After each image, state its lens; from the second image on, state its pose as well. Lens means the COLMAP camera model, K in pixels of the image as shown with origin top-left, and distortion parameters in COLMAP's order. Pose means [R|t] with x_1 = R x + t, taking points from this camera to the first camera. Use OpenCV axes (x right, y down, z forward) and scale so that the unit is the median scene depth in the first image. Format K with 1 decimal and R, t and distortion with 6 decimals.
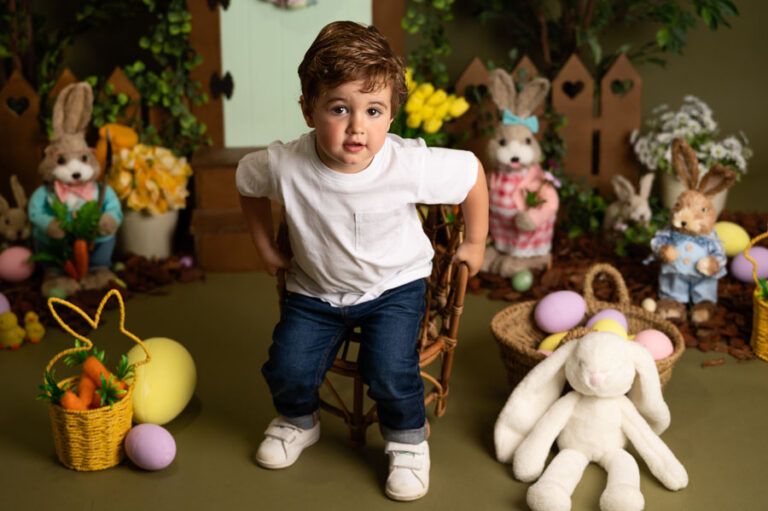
lens RADIAL K [[1500.4, 0, 380.6], [0, 1500.4, 251.6], [0, 0, 1]] dist [0.003927, -0.134266]
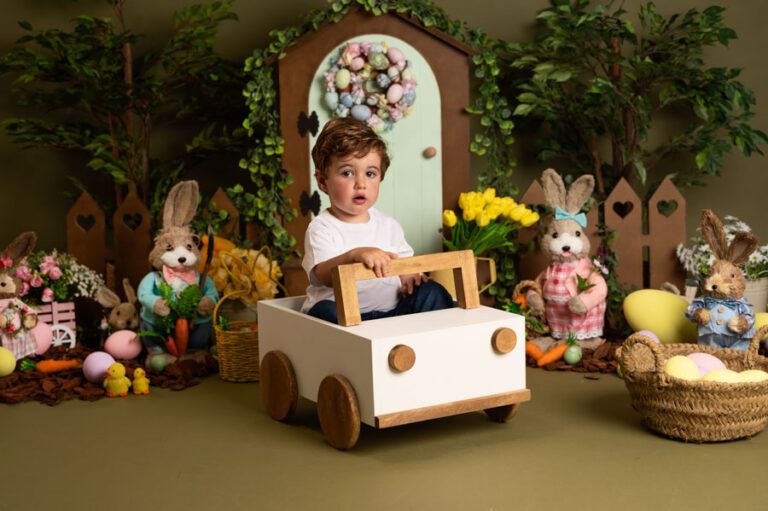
lens RADIAL K [[1500.4, 0, 380.6], [0, 1500.4, 251.6], [0, 0, 1]] dist [0.003927, -0.134266]
pose [[0.997284, -0.006713, -0.073349, 0.031658], [-0.009592, 0.975521, -0.219698, 0.178968], [0.073029, 0.219805, 0.972807, -0.097541]]
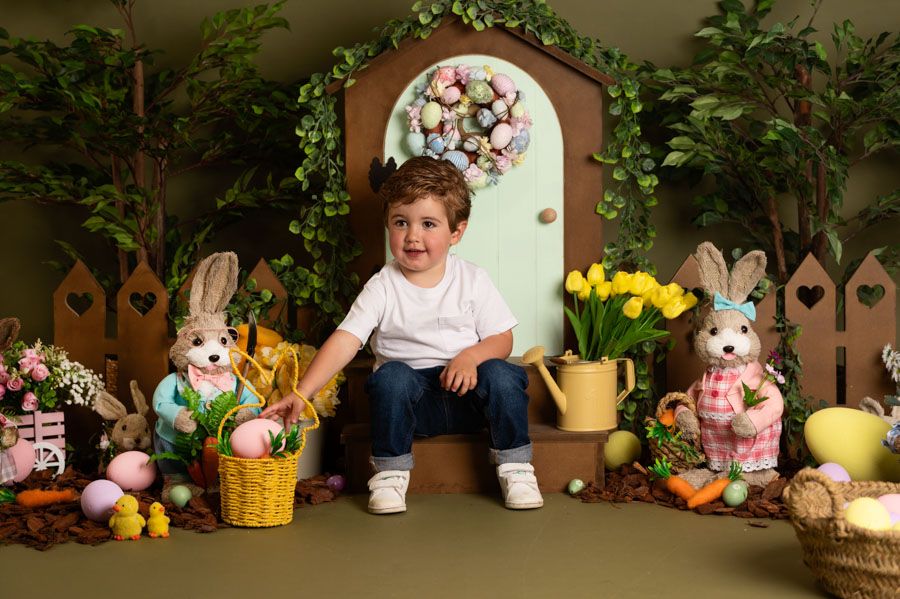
lens RADIAL K [[2358.6, 0, 453.0], [0, 2358.6, 278.8], [0, 0, 1]] dist [0.007279, -0.075394]
pose [[0.996357, 0.006692, -0.085022, 0.045717], [-0.026837, 0.970875, -0.238080, 0.205336], [0.080953, 0.239495, 0.967517, -0.278854]]
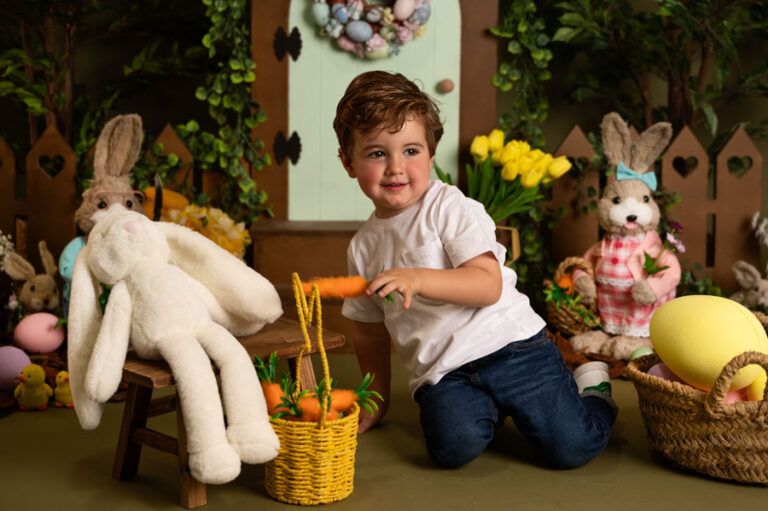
lens RADIAL K [[1527.0, 0, 410.2], [0, 1527.0, 255.6], [0, 0, 1]] dist [0.005298, -0.132403]
pose [[0.999792, 0.017963, 0.009617, -0.042556], [-0.015978, 0.984081, -0.176998, 0.109932], [-0.012643, 0.176808, 0.984164, 0.138806]]
